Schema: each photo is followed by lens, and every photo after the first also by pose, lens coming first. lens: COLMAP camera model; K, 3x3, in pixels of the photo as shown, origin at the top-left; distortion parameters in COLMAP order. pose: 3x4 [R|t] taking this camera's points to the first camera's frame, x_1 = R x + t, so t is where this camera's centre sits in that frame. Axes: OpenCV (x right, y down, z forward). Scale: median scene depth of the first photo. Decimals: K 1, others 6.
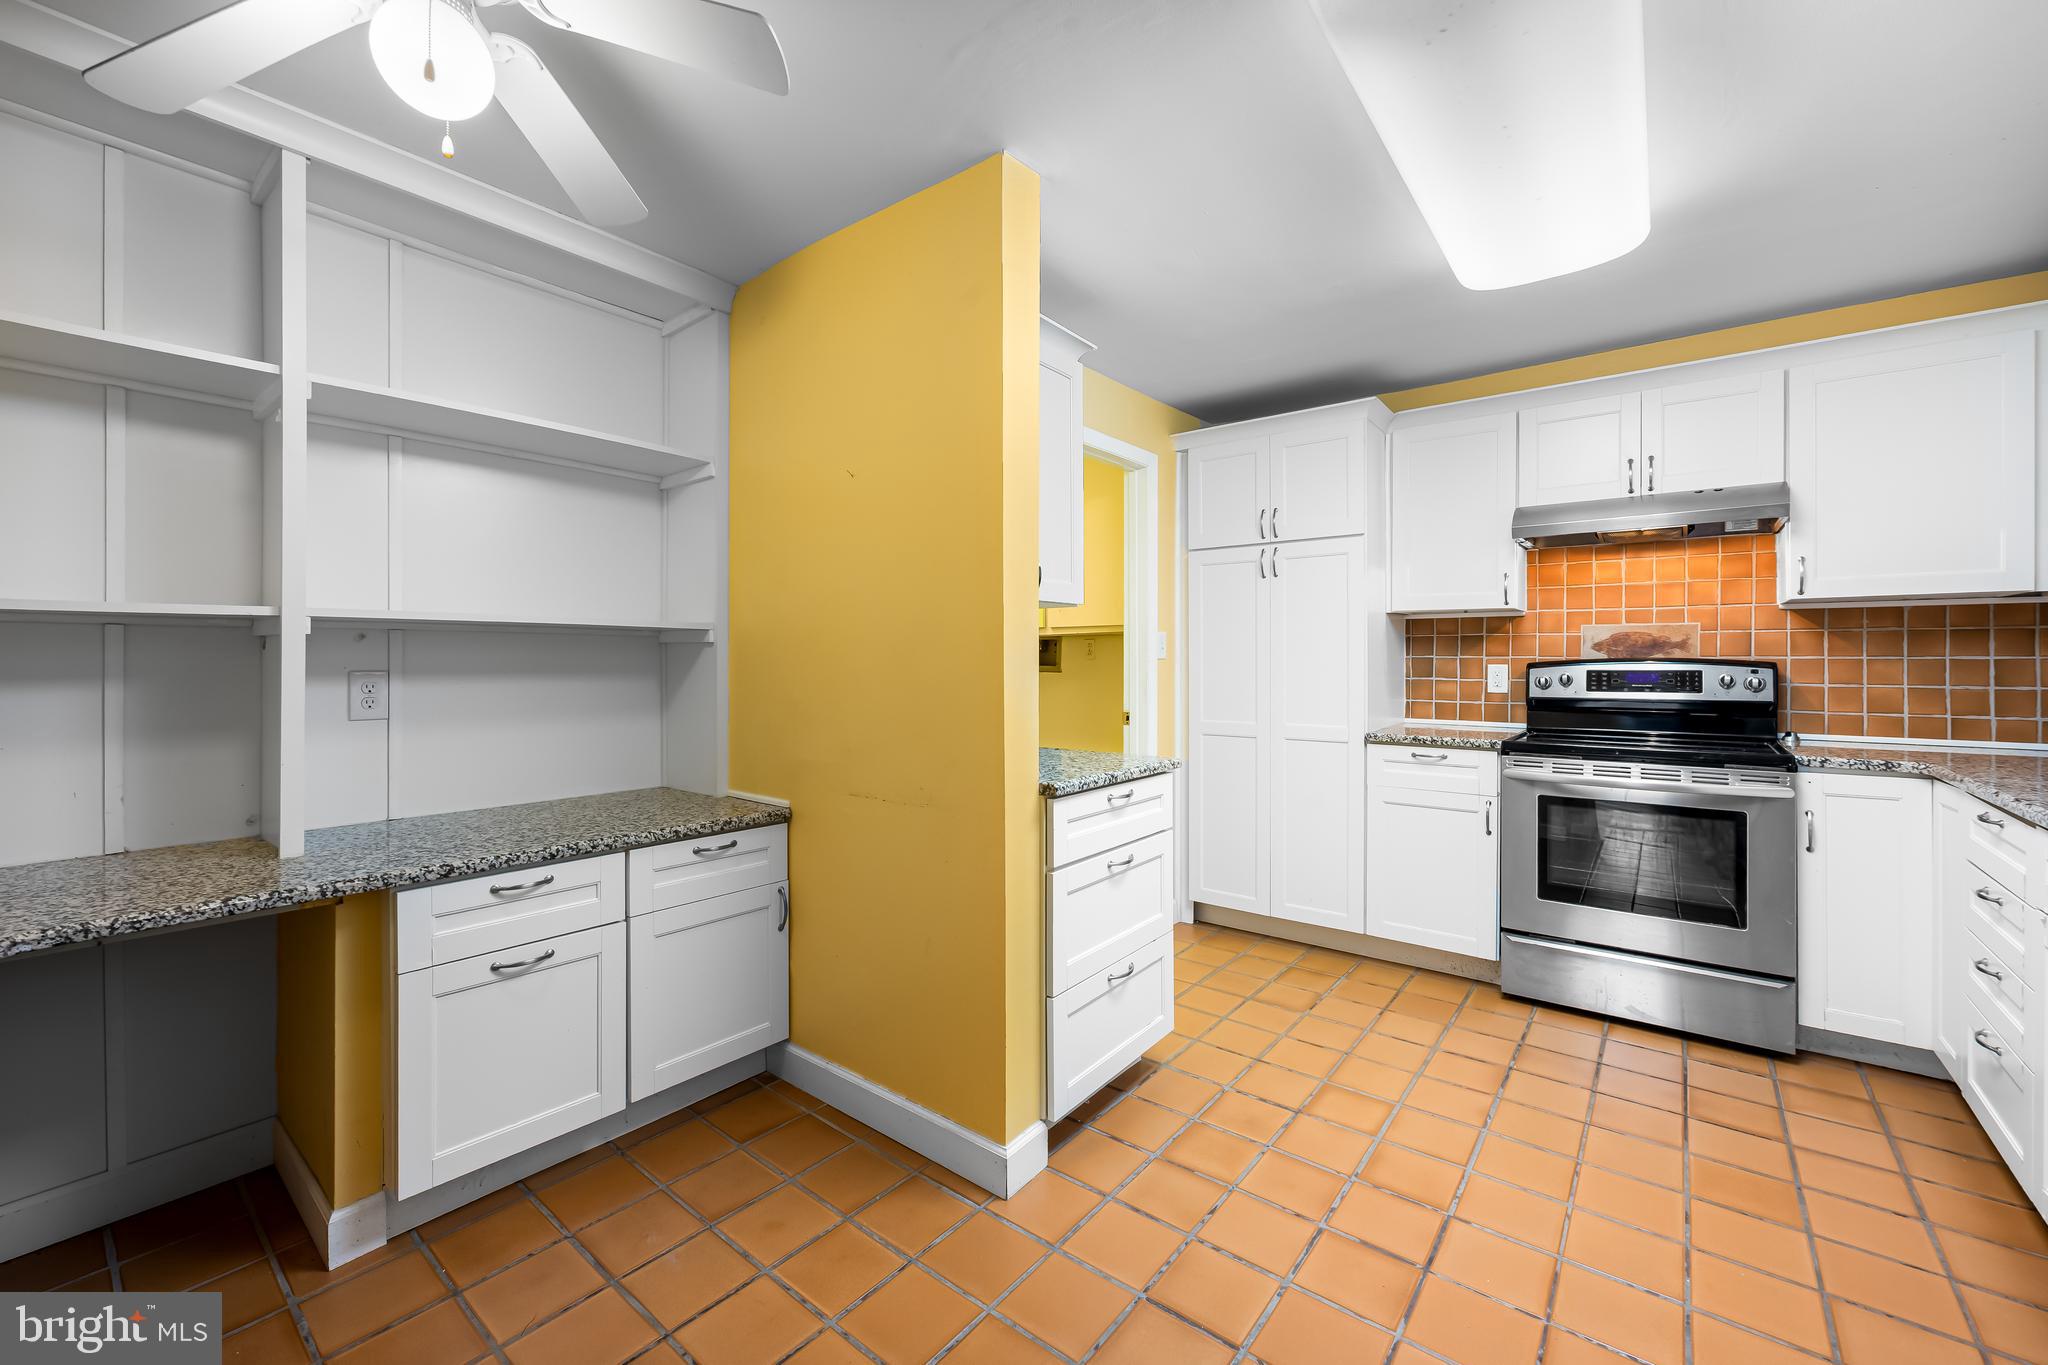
lens RADIAL K [[823.9, 0, 1020.9], [0, 823.9, 680.2], [0, 0, 1]] dist [0.001541, 0.000055]
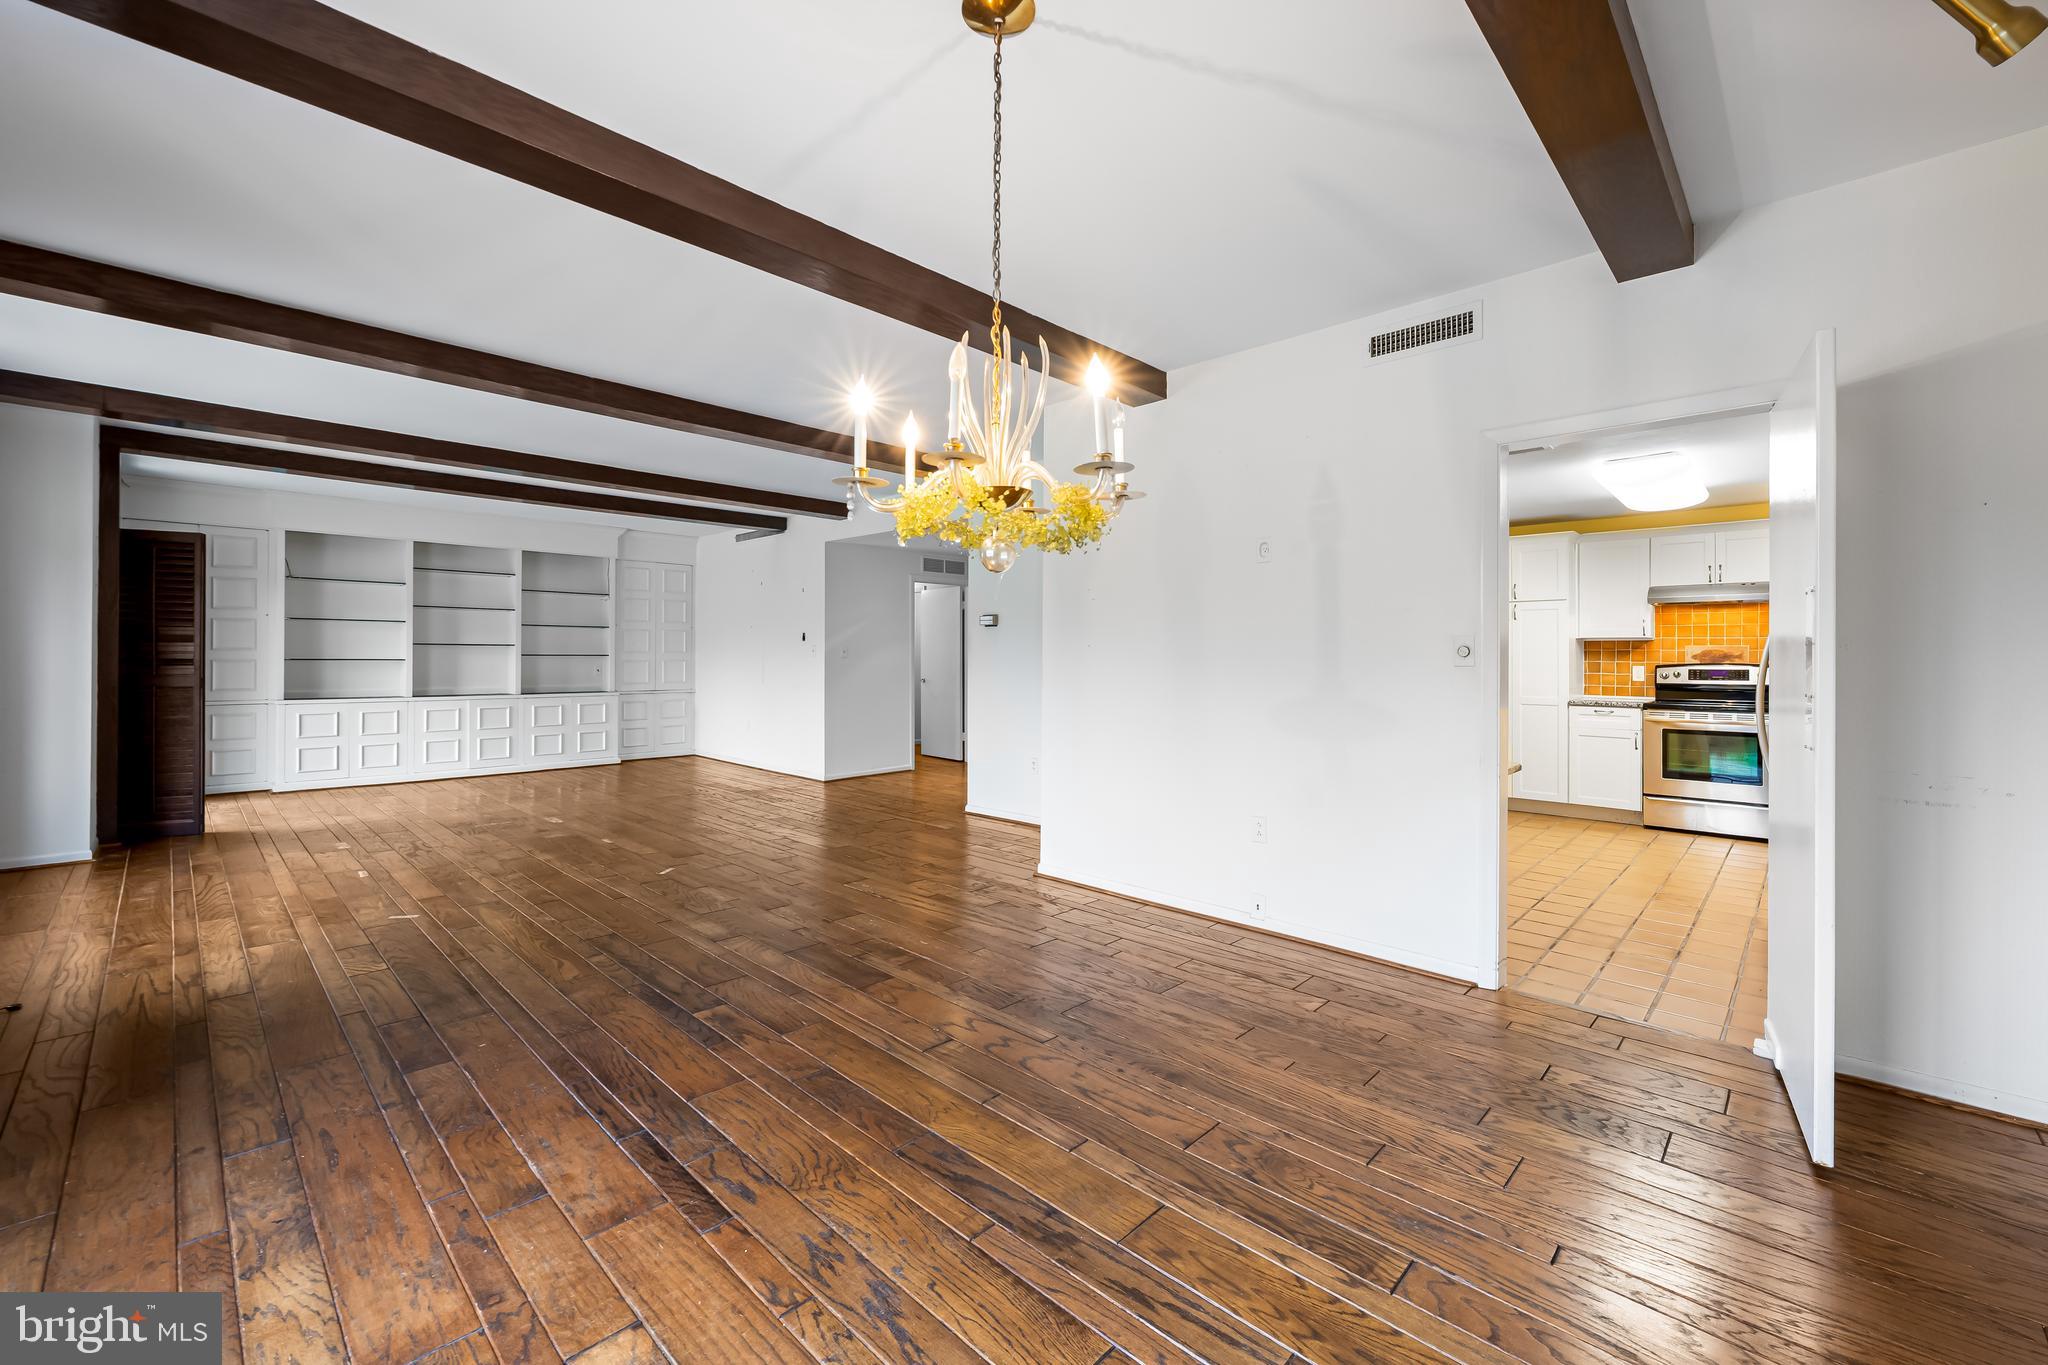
lens RADIAL K [[823.9, 0, 1019.6], [0, 823.9, 664.0], [0, 0, 1]] dist [0.001541, 0.000055]
pose [[0.995013, 0.001863, -0.099732, -0.684132], [-0.003288, 0.999895, -0.014120, 0.008159], [0.099695, 0.014378, 0.994914, -1.084835]]
